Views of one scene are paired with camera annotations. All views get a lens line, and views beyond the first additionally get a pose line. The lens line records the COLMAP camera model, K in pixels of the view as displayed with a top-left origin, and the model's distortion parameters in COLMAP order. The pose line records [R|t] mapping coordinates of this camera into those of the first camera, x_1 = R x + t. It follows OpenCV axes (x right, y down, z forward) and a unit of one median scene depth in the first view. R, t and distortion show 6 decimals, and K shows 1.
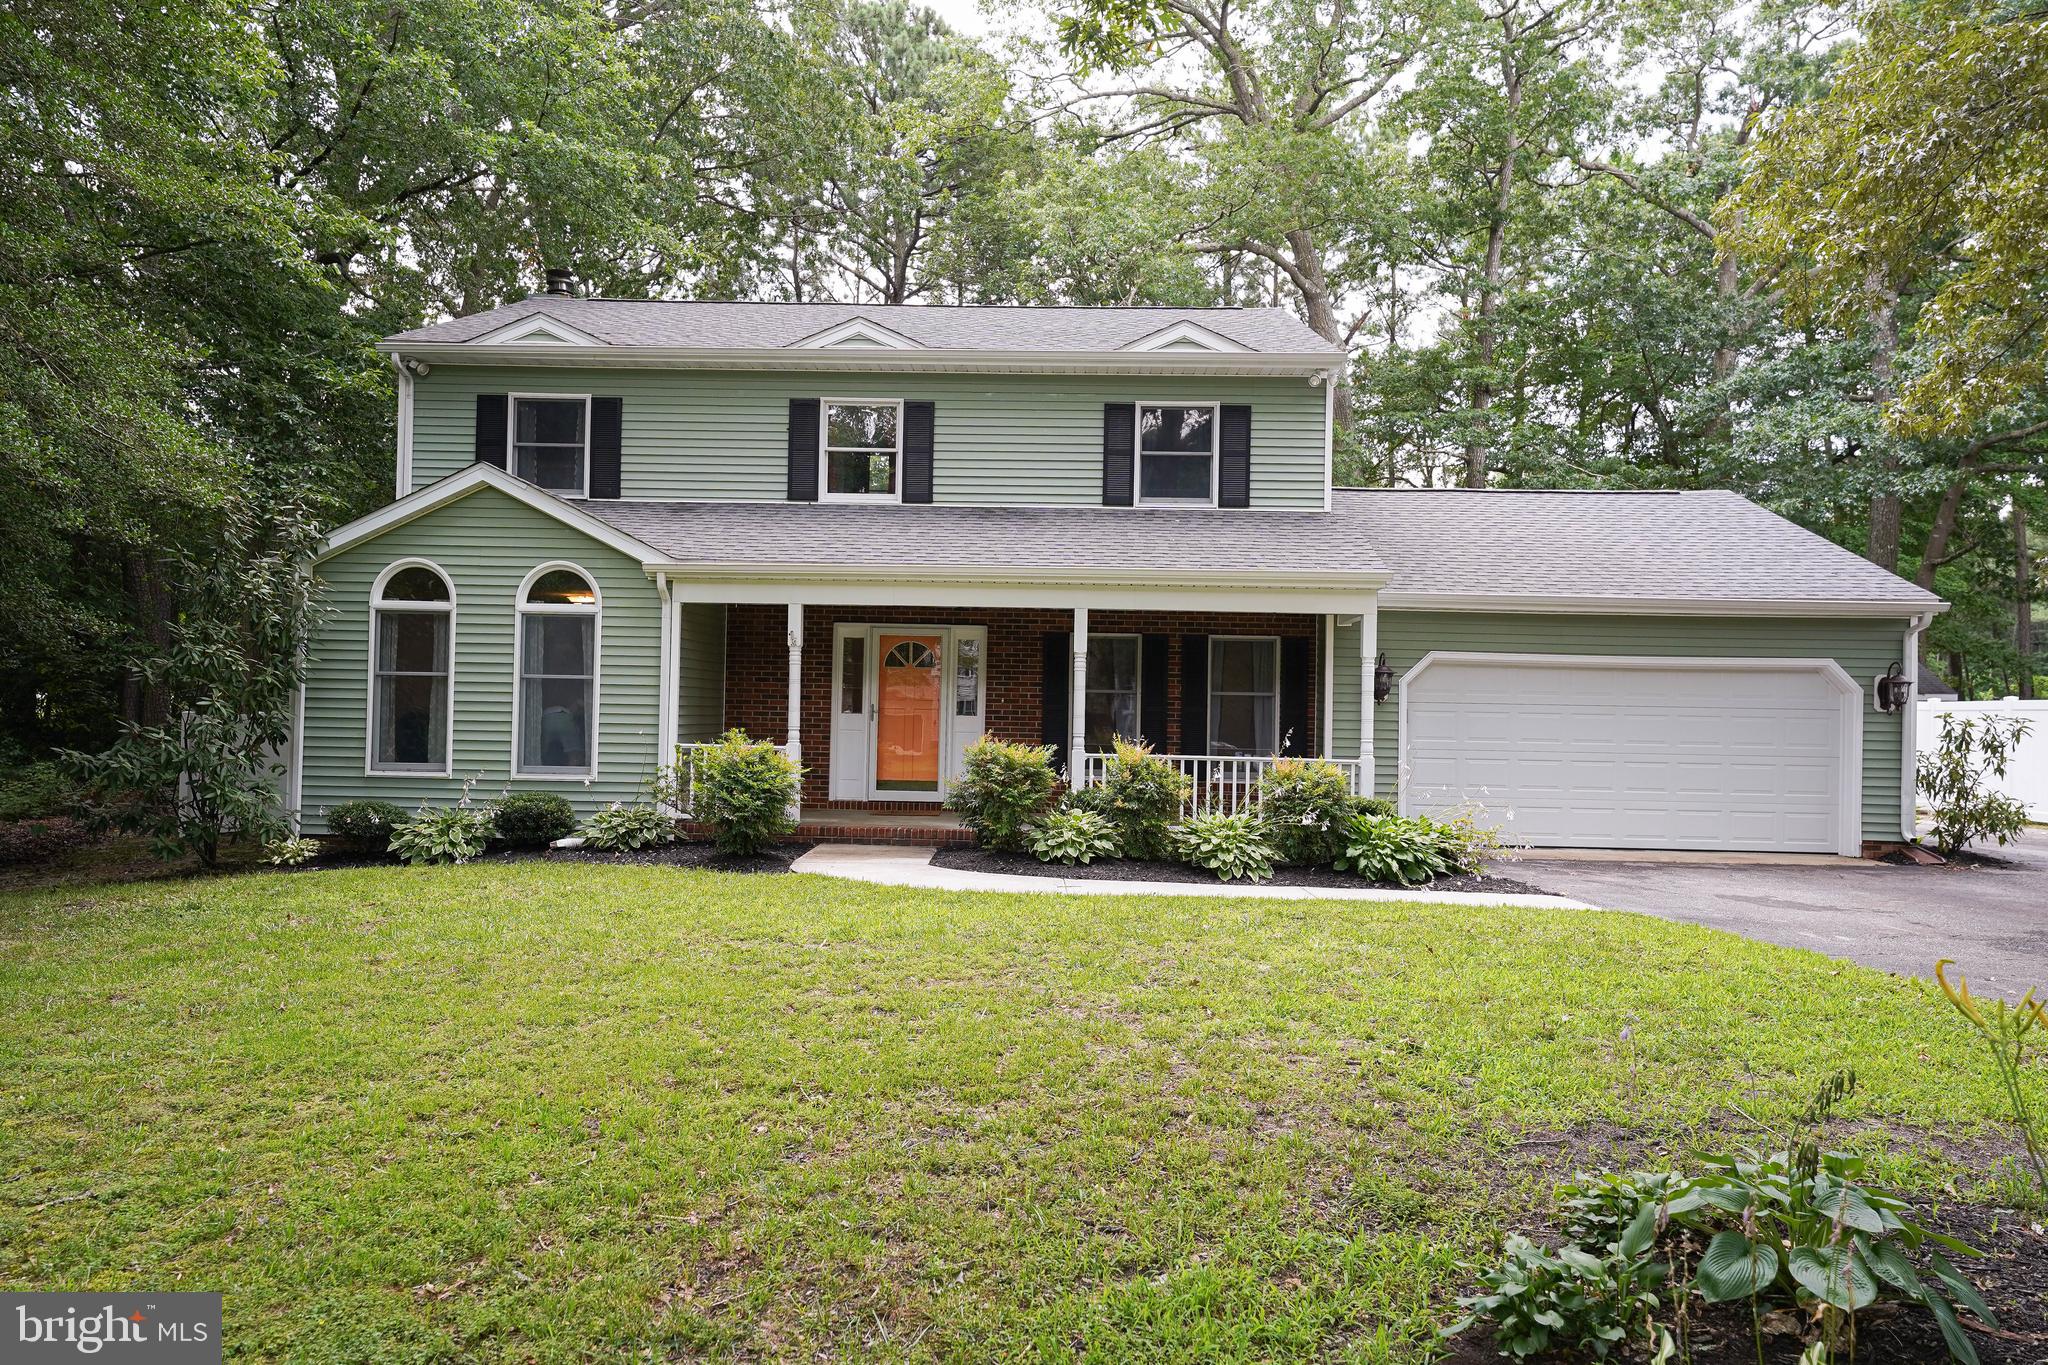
lens RADIAL K [[1378.8, 0, 1020.7], [0, 1378.8, 681.0], [0, 0, 1]] dist [0.022597, -0.003114]
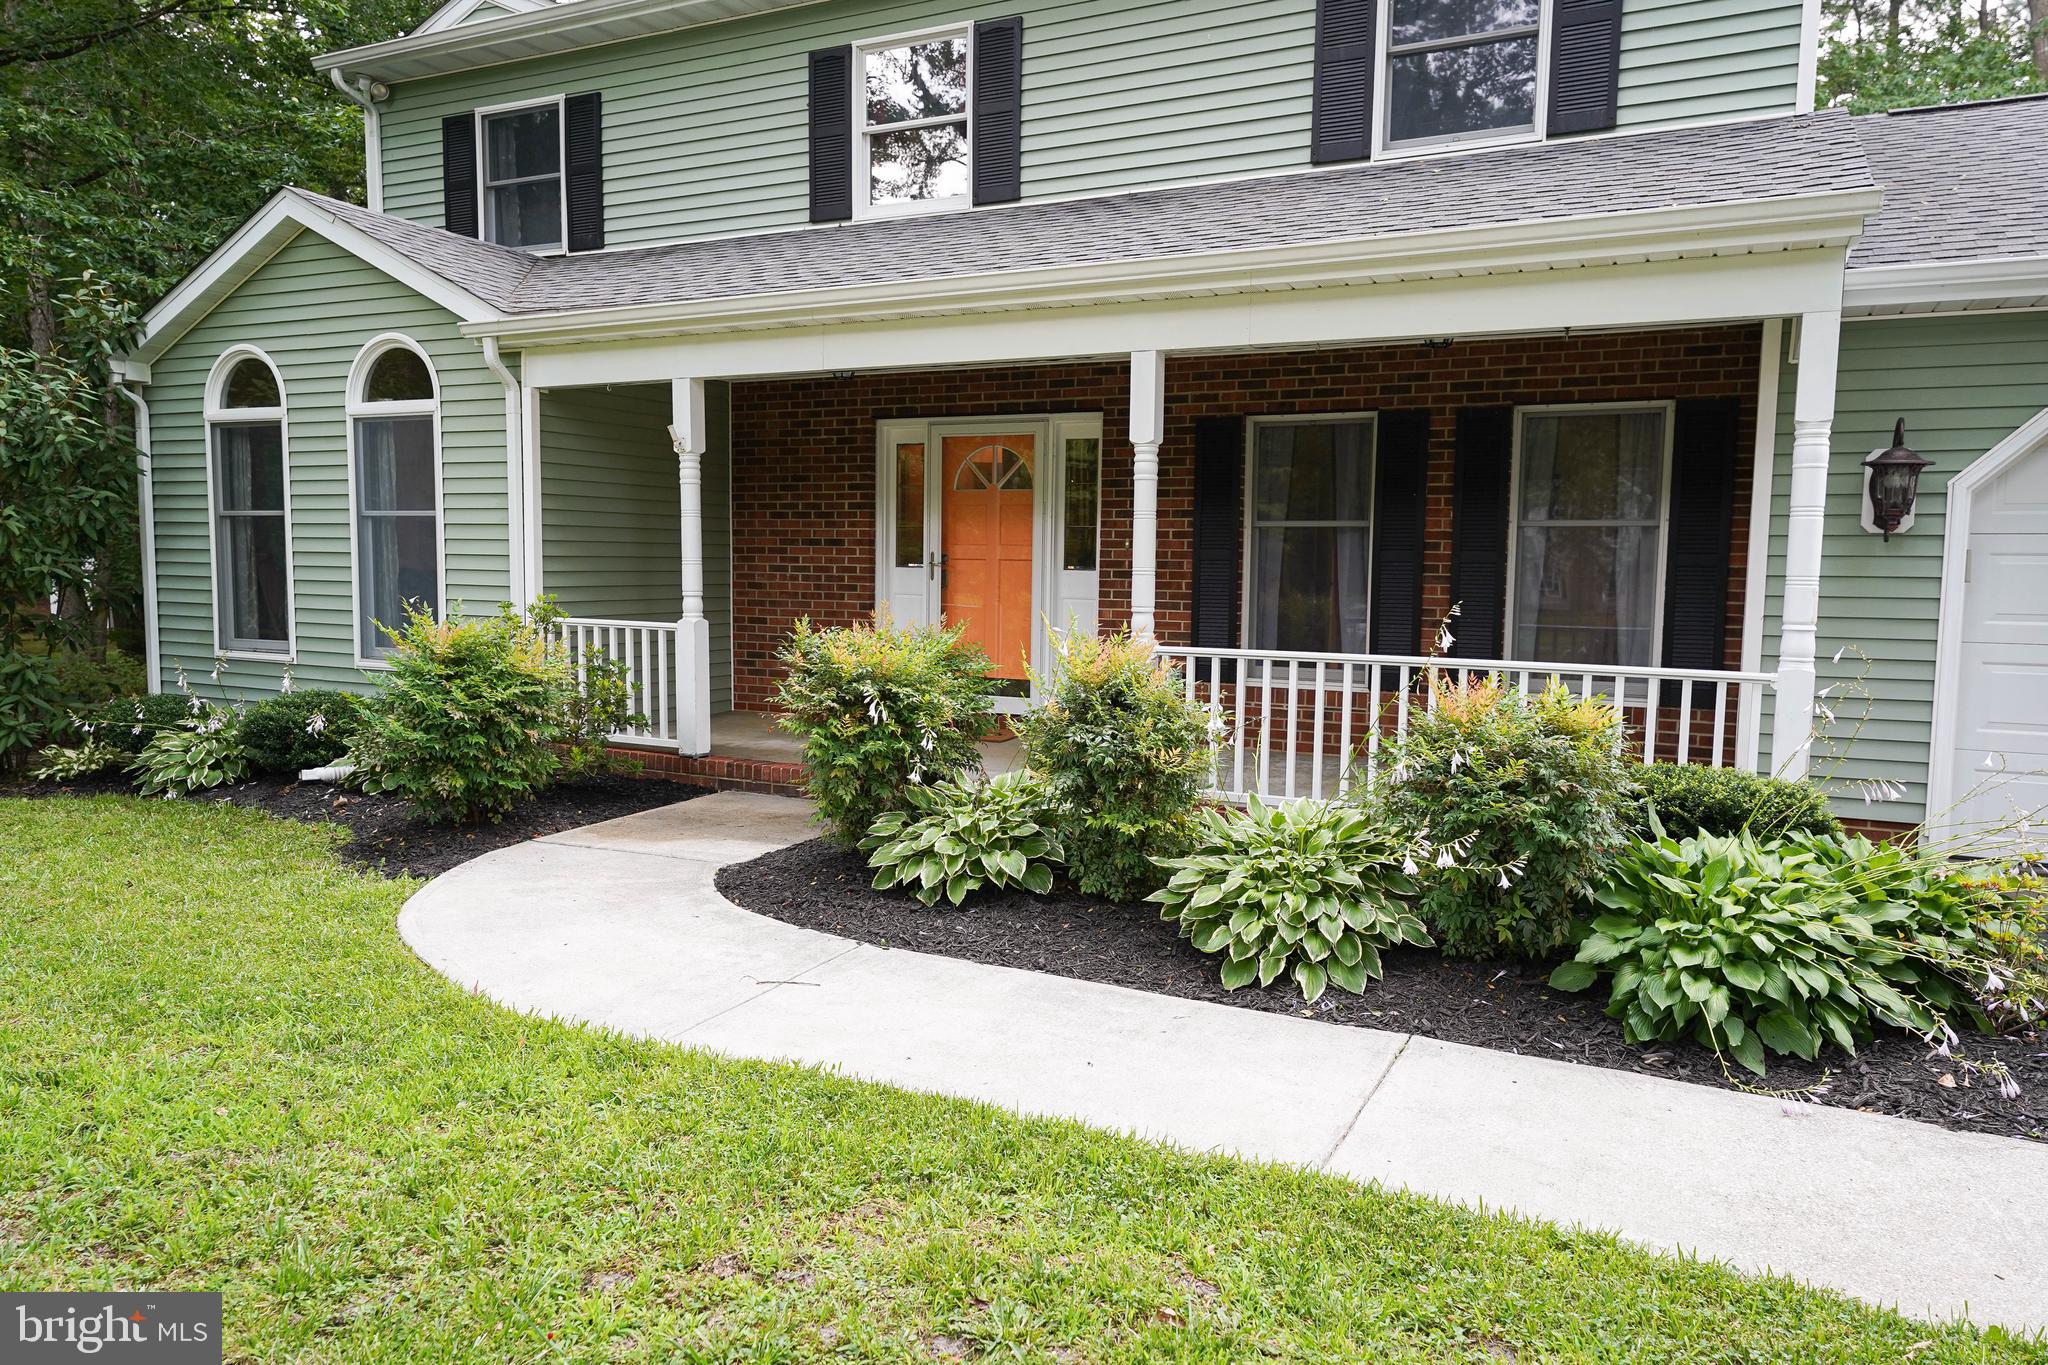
lens RADIAL K [[1378.8, 0, 1027.9], [0, 1378.8, 686.5], [0, 0, 1]] dist [0.022597, -0.003114]
pose [[0.905819, 0.031176, -0.422515, 0.217175], [0.015815, 0.994106, 0.107256, 0.012673], [0.423369, -0.103836, 0.899987, 0.525631]]
